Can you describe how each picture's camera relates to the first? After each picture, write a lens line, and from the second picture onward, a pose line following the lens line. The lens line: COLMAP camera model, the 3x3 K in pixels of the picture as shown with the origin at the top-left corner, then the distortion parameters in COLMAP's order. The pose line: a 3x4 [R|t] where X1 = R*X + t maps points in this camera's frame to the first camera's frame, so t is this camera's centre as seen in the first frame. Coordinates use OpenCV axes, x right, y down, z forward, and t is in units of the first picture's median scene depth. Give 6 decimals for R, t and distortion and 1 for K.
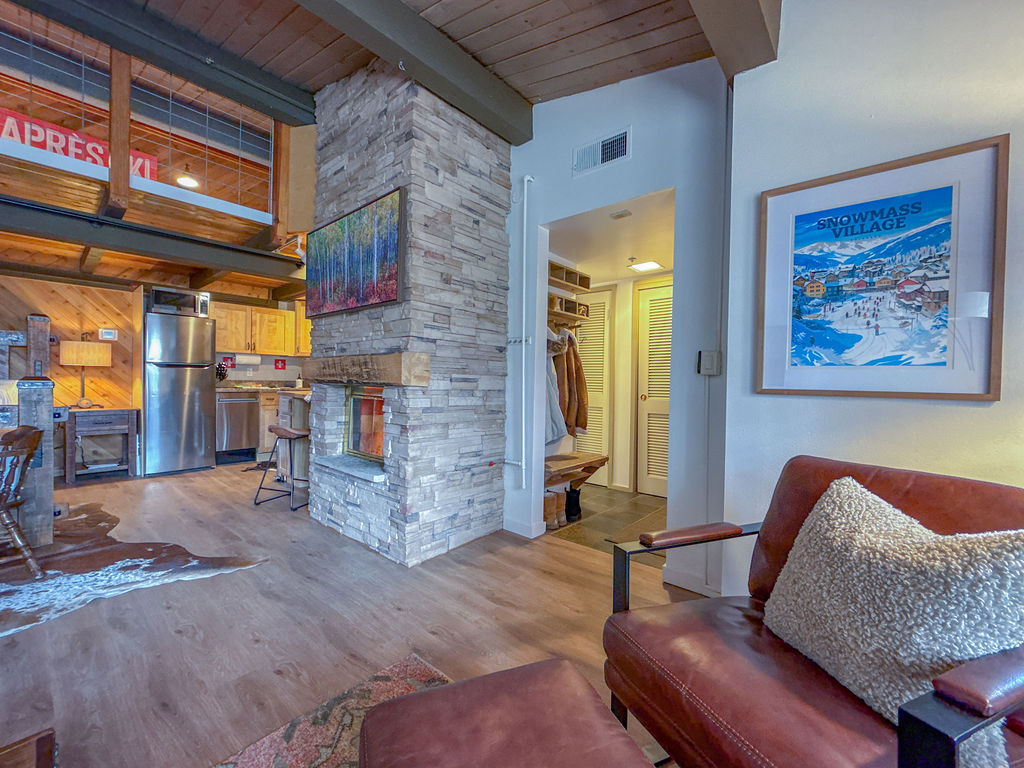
lens RADIAL K [[418.0, 0, 513.5], [0, 418.0, 386.5], [0, 0, 1]] dist [-0.000914, -0.000303]
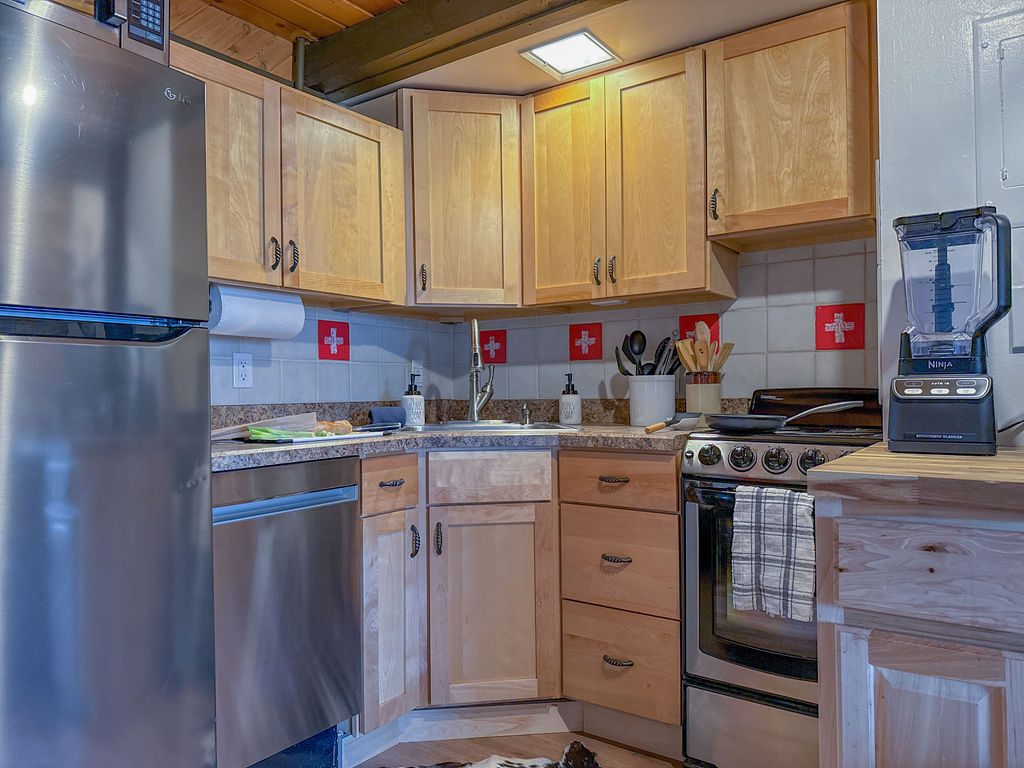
lens RADIAL K [[717.6, 0, 512.0], [0, 717.6, 384.0], [0, 0, 1]] dist [0.136255, -0.257309]
pose [[0.994792, -0.031464, 0.096948, -1.155762], [0.033780, 0.999180, -0.022341, -0.026919], [-0.096165, 0.025499, 0.995039, 1.261521]]
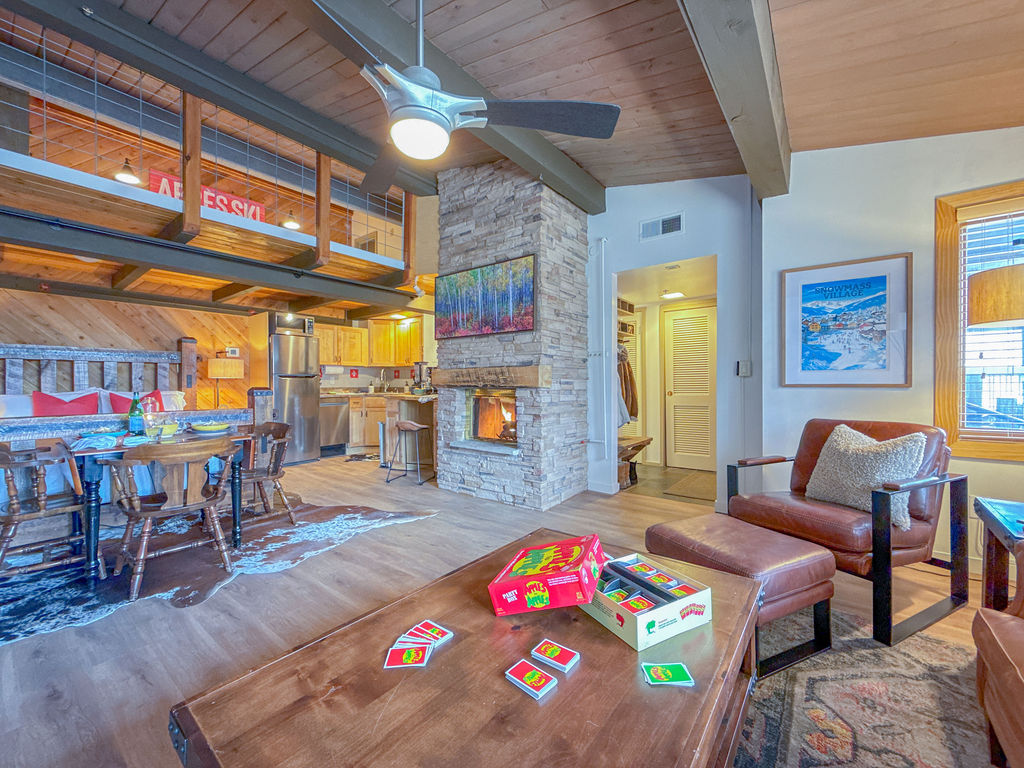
lens RADIAL K [[406.3, 0, 513.0], [0, 406.3, 386.3], [0, 0, 1]] dist [-0.000471, -0.000089]
pose [[0.998362, -0.021829, 0.052878, -0.402575], [0.022159, 0.999738, -0.005674, -0.000566], [-0.052740, 0.006837, 0.998585, -0.401803]]
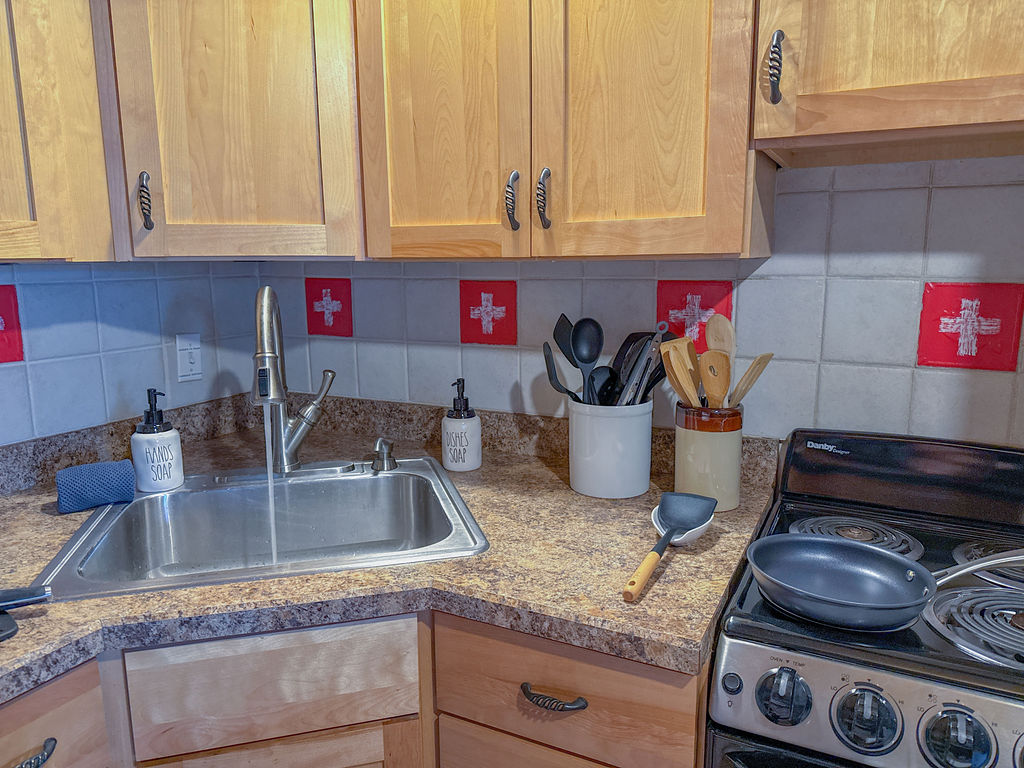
lens RADIAL K [[720.5, 0, 516.1], [0, 720.5, 382.3], [0, 0, 1]] dist [0.076195, -0.103541]
pose [[0.970062, -0.068611, 0.232963, -1.058811], [0.031631, 0.986786, 0.158910, -0.155321], [-0.240788, -0.146784, 0.959414, 1.740868]]
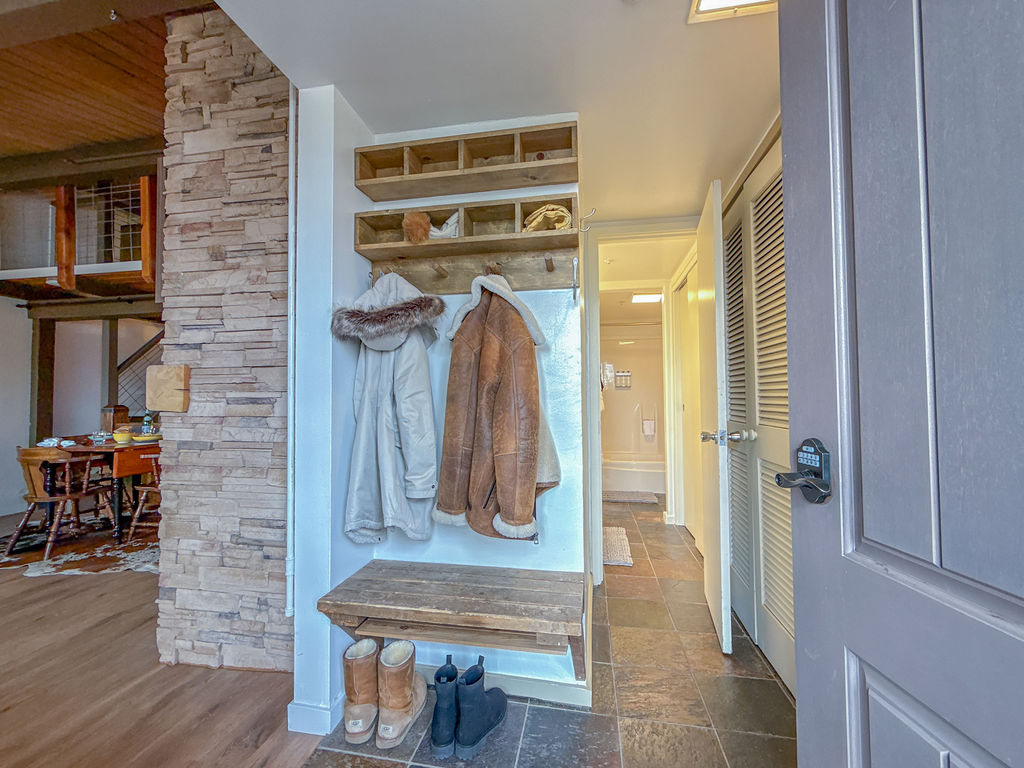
lens RADIAL K [[418.0, 0, 513.5], [0, 418.0, 386.5], [0, 0, 1]] dist [-0.000914, -0.000303]
pose [[0.520169, -0.051399, -0.852515, 0.677759], [0.010321, 0.998493, -0.053903, 0.001192], [0.854001, 0.019240, 0.519916, 1.086713]]
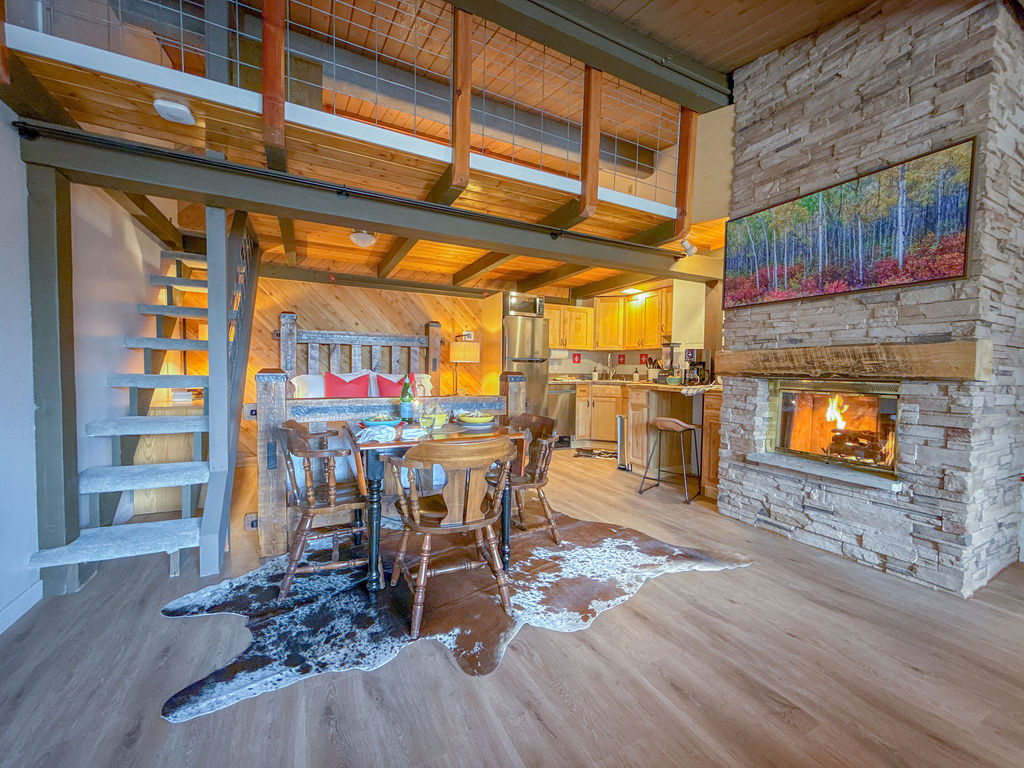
lens RADIAL K [[406.3, 0, 513.0], [0, 406.3, 386.3], [0, 0, 1]] dist [-0.000471, -0.000089]
pose [[0.927606, 0.008056, -0.373474, -0.750885], [-0.000181, 0.999777, 0.021115, -0.006962], [0.373561, -0.019519, 0.927400, -0.073992]]
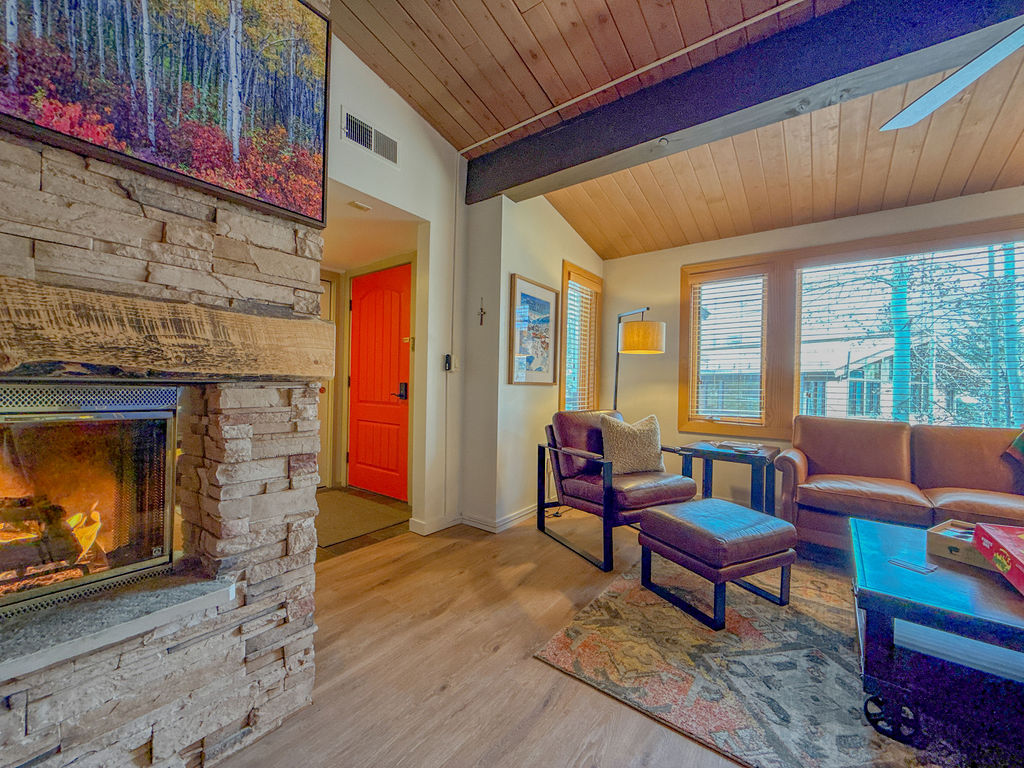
lens RADIAL K [[405.1, 0, 508.5], [0, 405.1, 384.0], [0, 0, 1]] dist [0.002148, 0.000264]
pose [[-0.051684, -0.018040, 0.998501, -0.768171], [-0.010832, 0.999788, 0.017503, -0.009750], [-0.998605, -0.009912, -0.051868, 0.732001]]
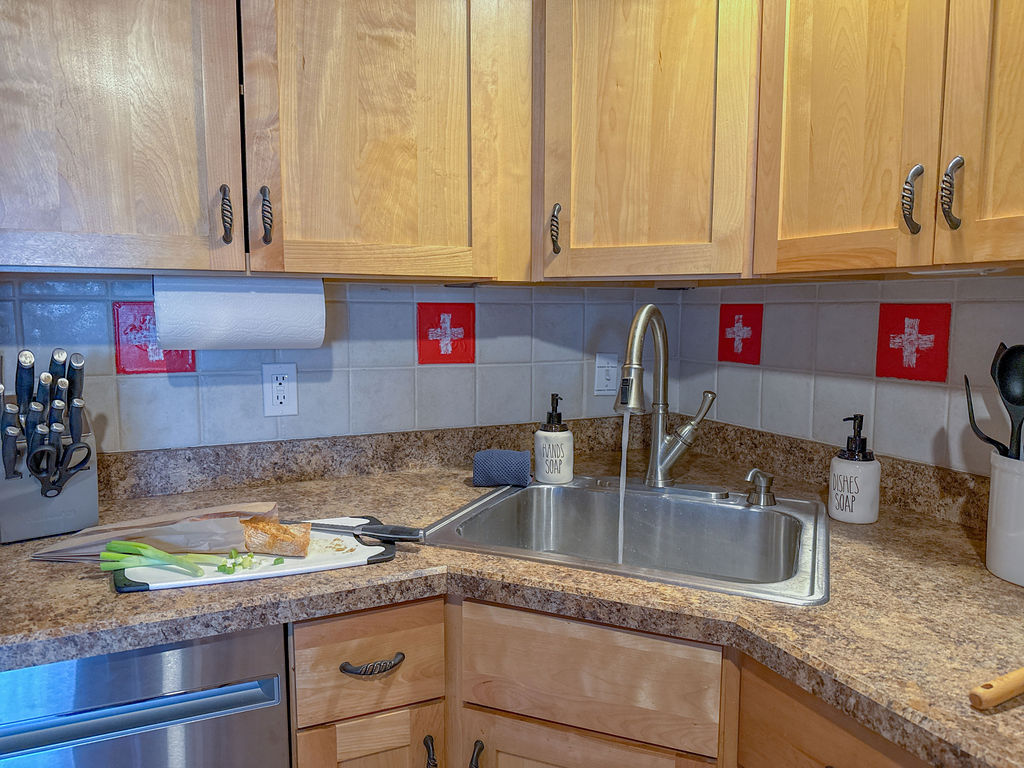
lens RADIAL K [[727.2, 0, 512.0], [0, 727.2, 384.0], [0, 0, 1]] dist [0.095918, -0.145038]
pose [[0.911183, 0.024169, -0.411292, -0.972671], [0.010445, 0.996602, 0.081703, -0.131742], [0.411869, -0.078742, 0.907835, 1.748741]]
